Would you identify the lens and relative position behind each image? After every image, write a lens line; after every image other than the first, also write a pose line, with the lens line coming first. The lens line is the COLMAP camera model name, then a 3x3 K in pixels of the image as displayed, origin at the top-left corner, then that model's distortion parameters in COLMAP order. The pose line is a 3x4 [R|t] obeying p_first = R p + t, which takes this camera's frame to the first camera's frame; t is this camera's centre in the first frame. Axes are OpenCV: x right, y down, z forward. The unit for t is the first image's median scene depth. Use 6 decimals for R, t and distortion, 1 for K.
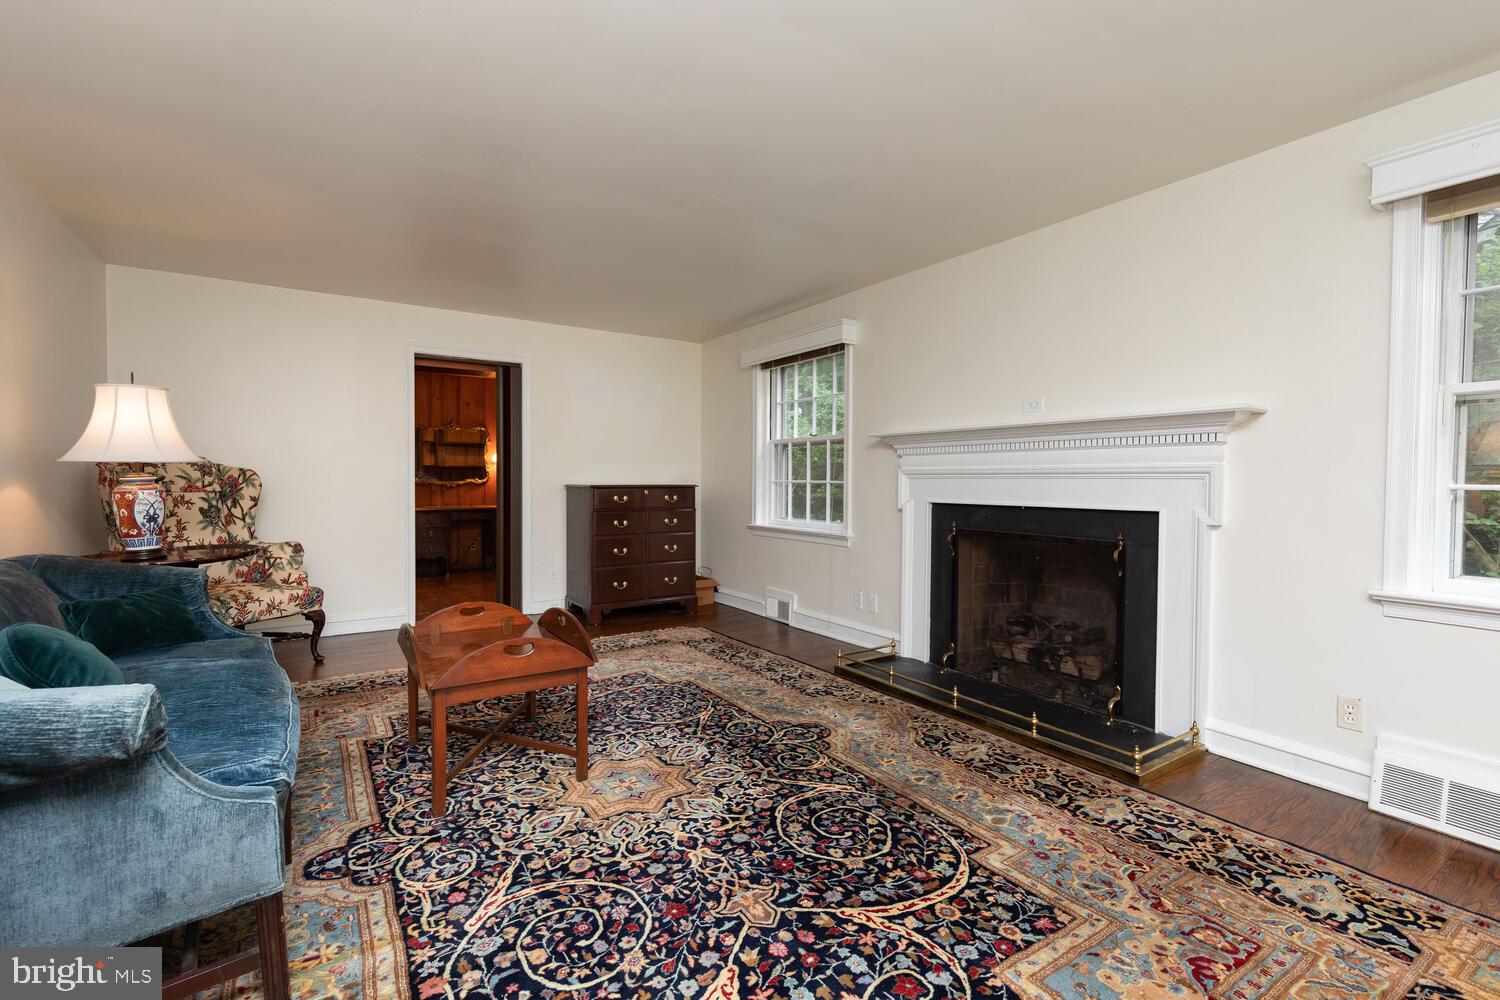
lens RADIAL K [[675.4, 0, 745.6], [0, 675.4, 491.1], [0, 0, 1]] dist [0.007689, -0.000424]
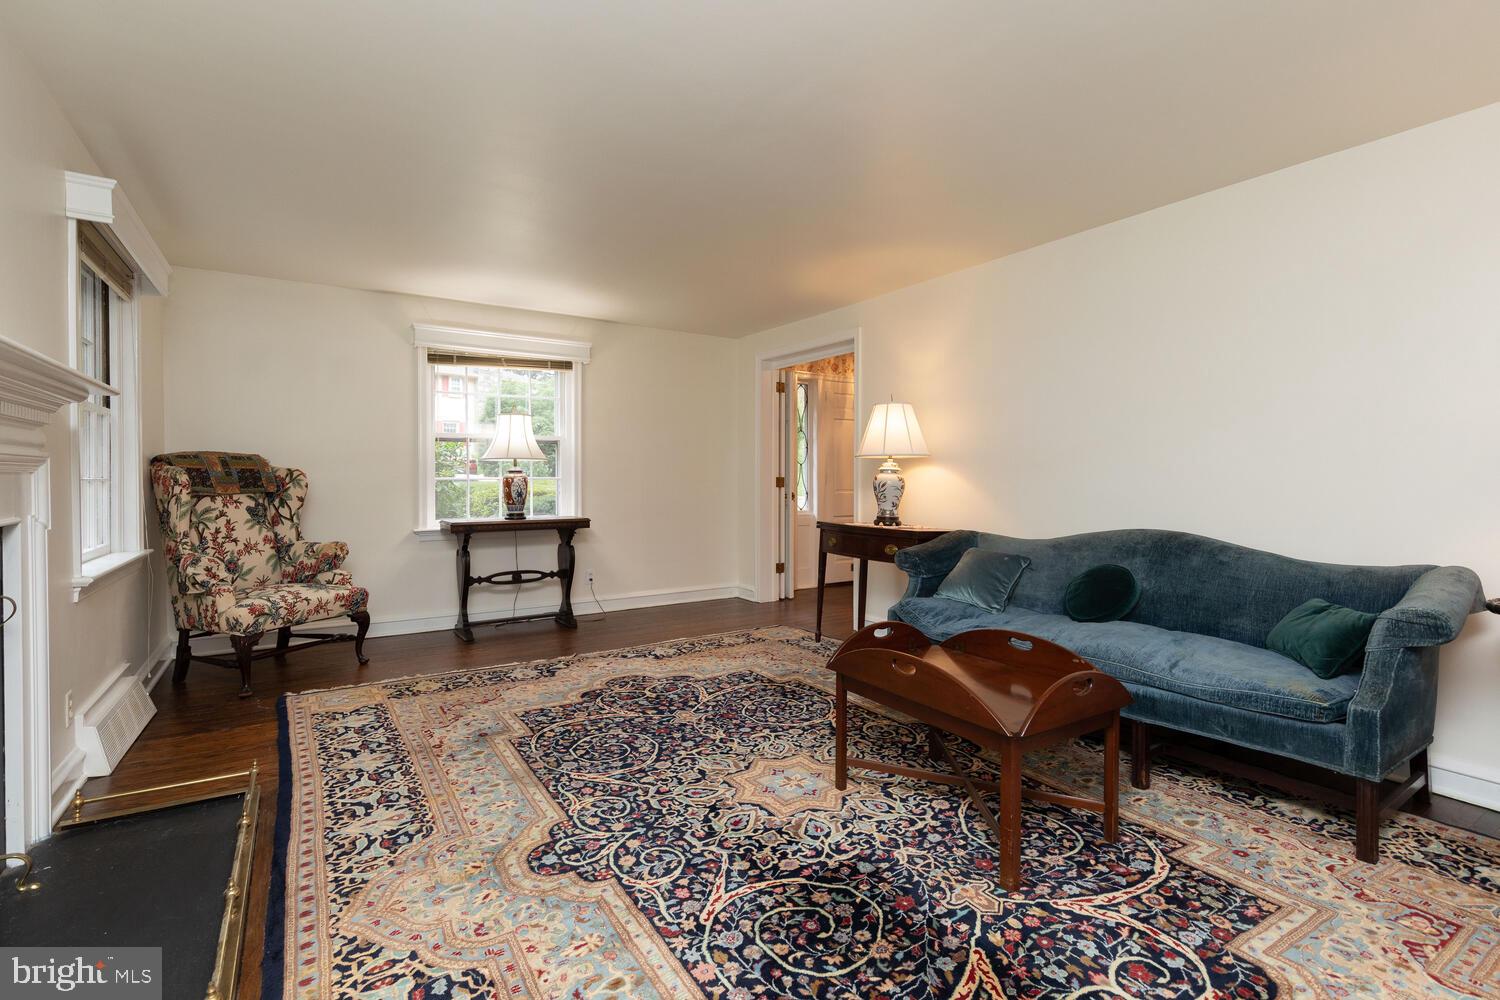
lens RADIAL K [[675.4, 0, 745.6], [0, 675.4, 491.1], [0, 0, 1]] dist [0.007689, -0.000424]
pose [[-0.999949, -0.006986, 0.007262, -0.114543], [-0.006699, 0.999226, 0.038754, -0.039743], [-0.007527, 0.038703, -0.999222, 2.076057]]
